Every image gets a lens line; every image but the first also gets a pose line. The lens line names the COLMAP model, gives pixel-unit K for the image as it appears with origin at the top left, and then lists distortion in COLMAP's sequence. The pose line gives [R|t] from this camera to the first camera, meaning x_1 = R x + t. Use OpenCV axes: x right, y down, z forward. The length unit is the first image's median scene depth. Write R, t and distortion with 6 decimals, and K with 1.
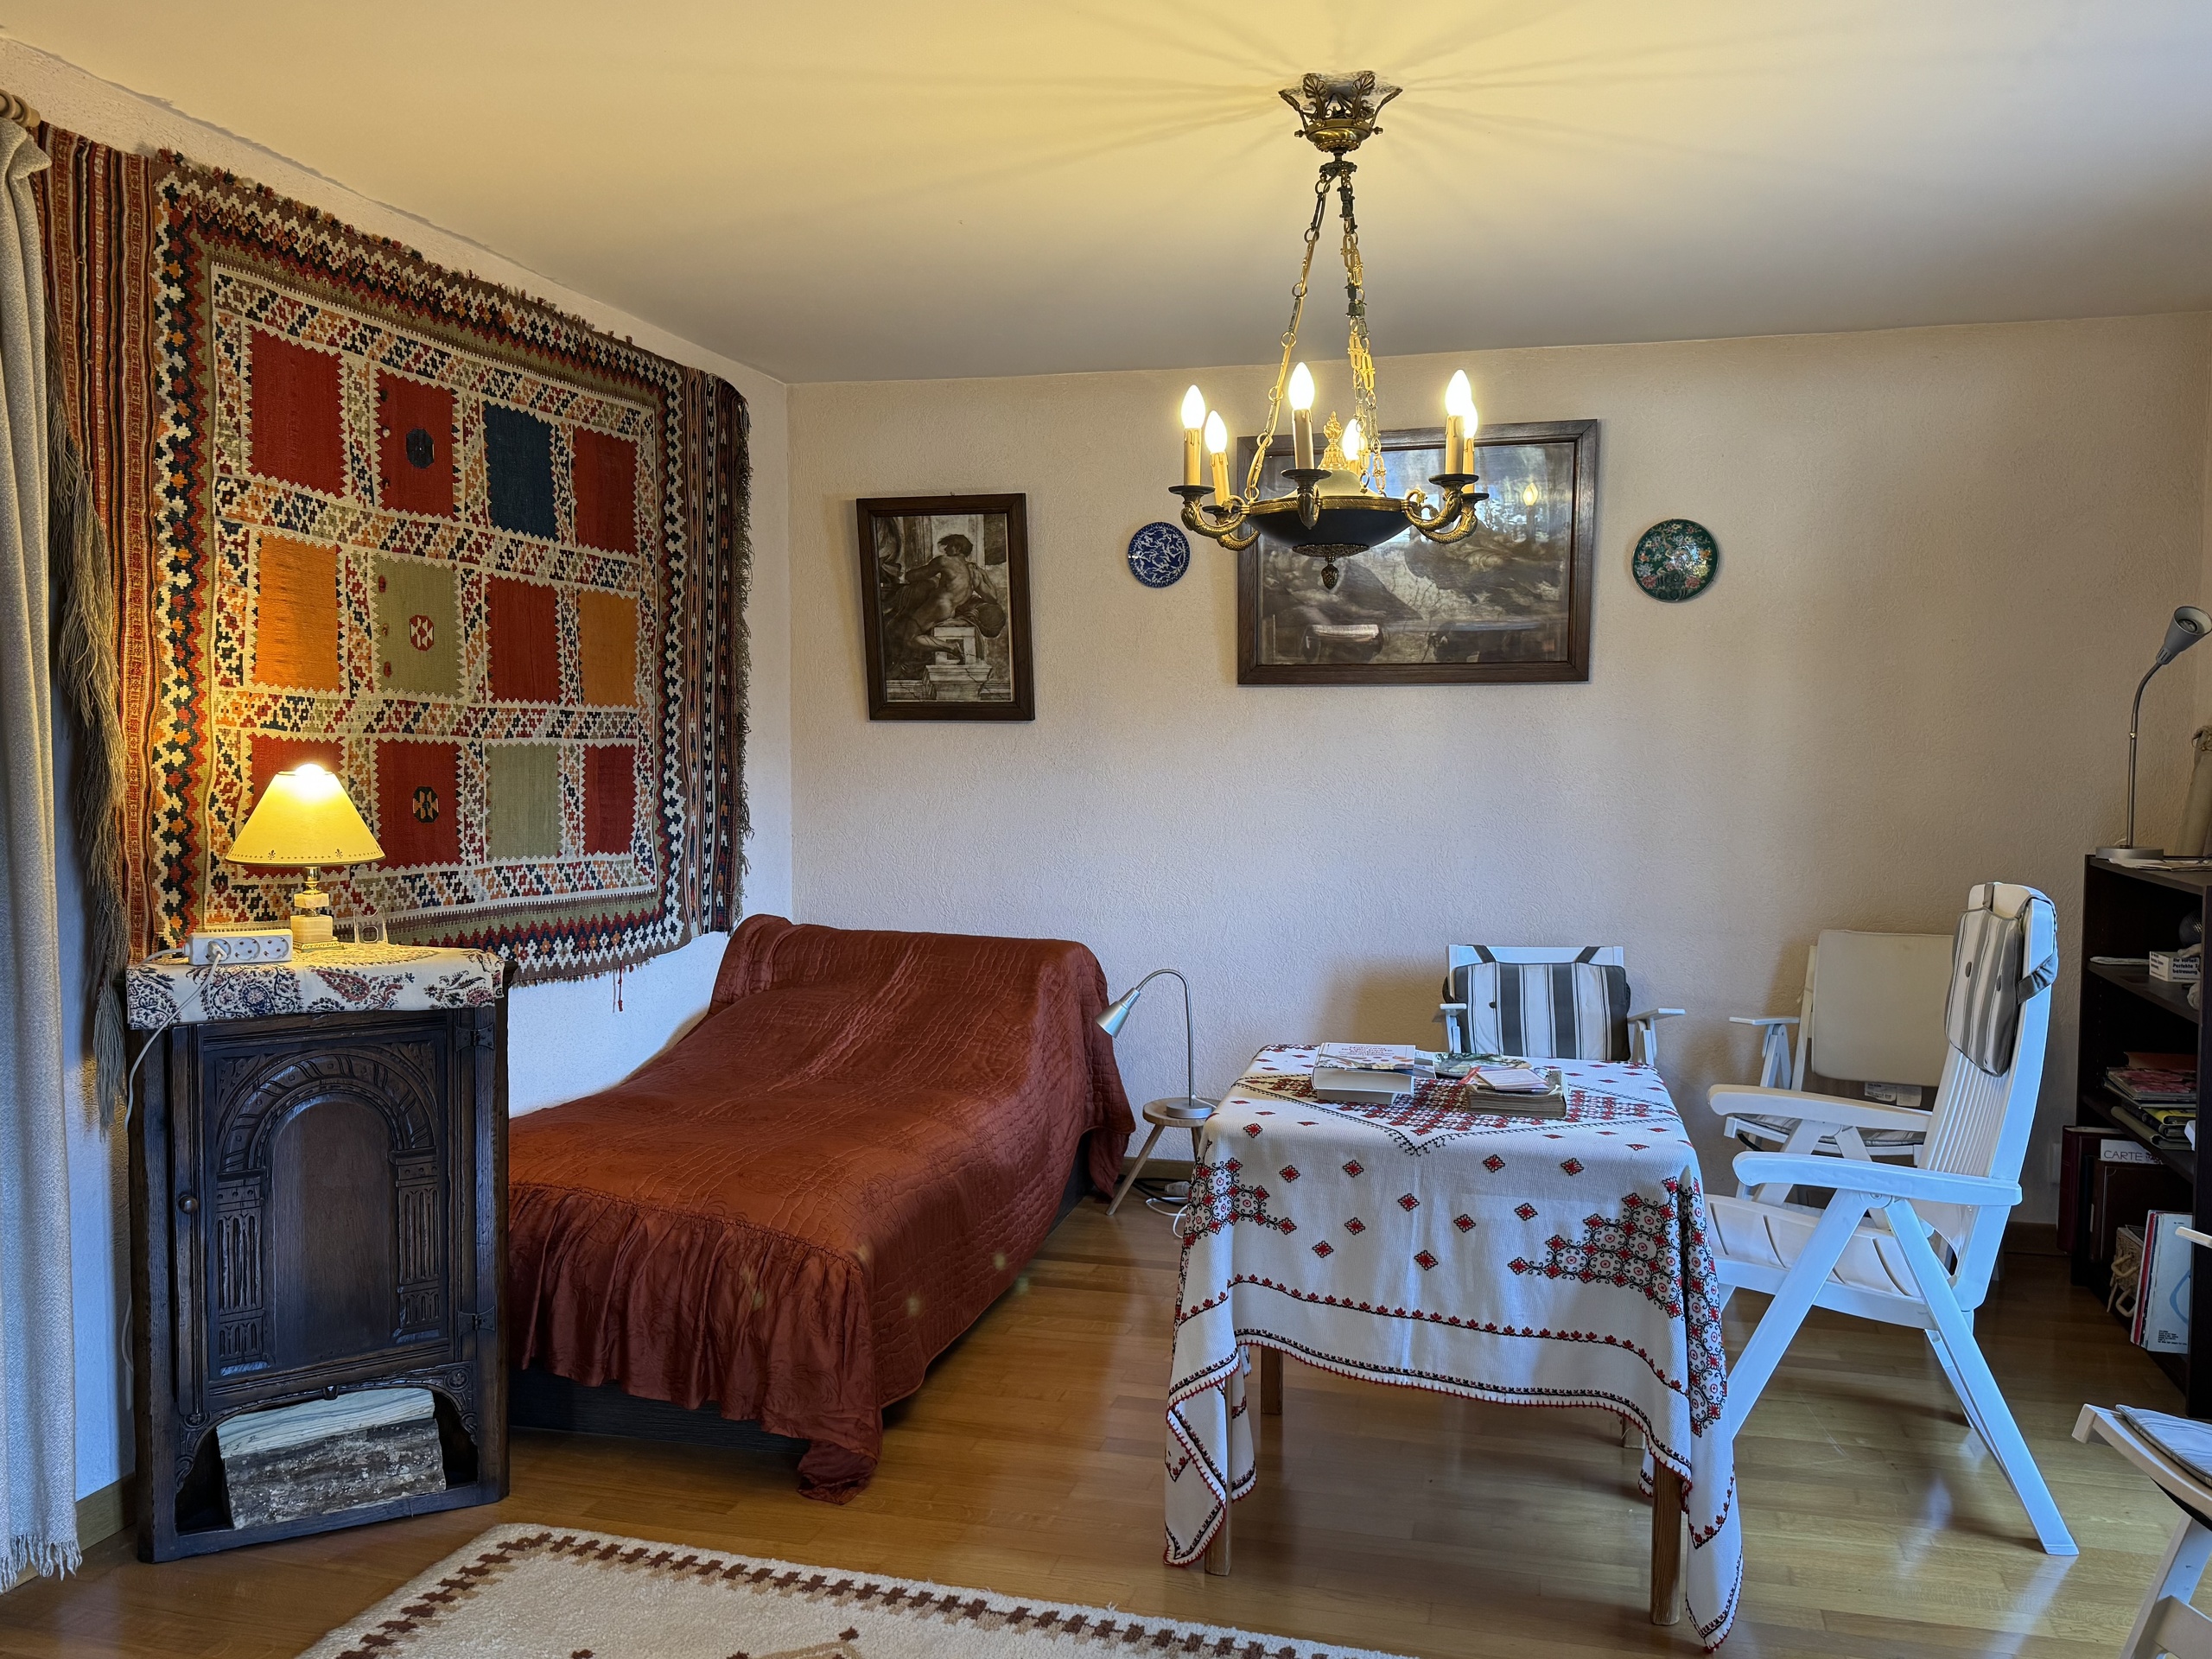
lens RADIAL K [[1791.7, 0, 1106.0], [0, 1791.7, 829.5], [0, 0, 1]] dist [0.104999, 0.000444]
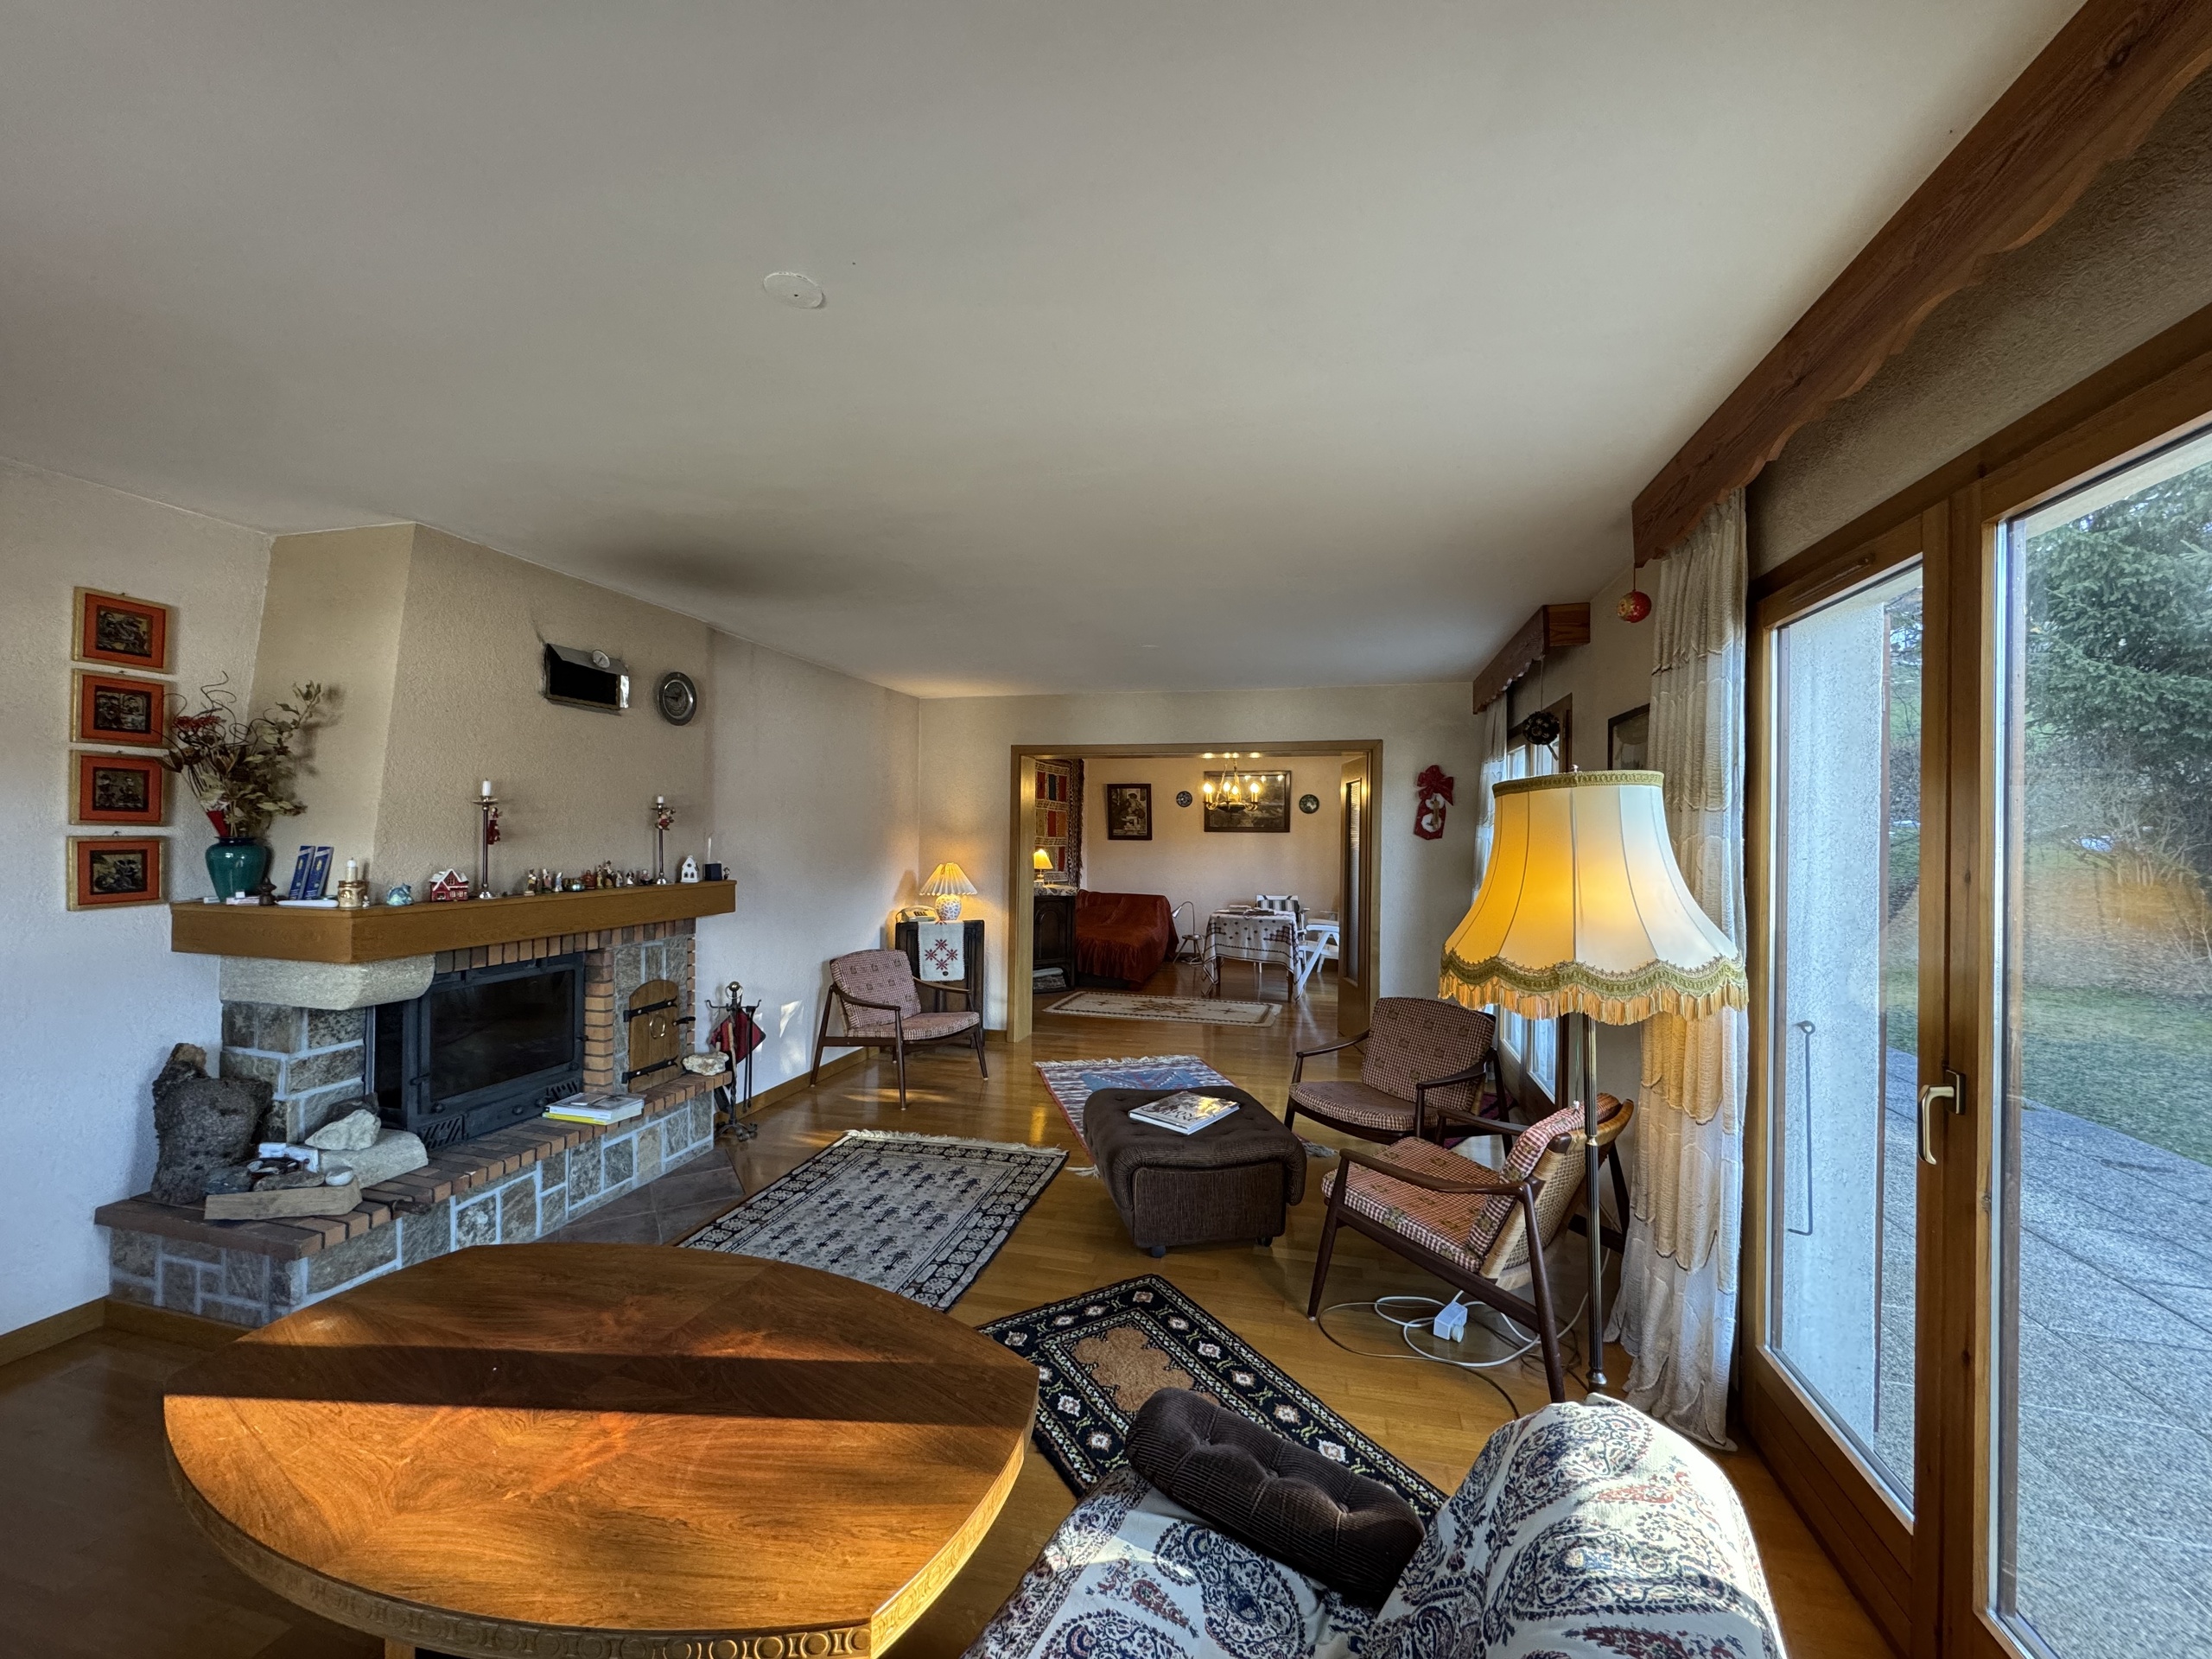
lens RADIAL K [[881.3, 0, 1106.0], [0, 881.3, 829.5], [0, 0, 1]] dist [-0.002123, -0.000048]
pose [[0.999982, 0.003852, 0.004702, -0.162756], [-0.003556, 0.998104, -0.061452, 0.038197], [-0.004930, 0.061434, 0.998099, -1.008012]]
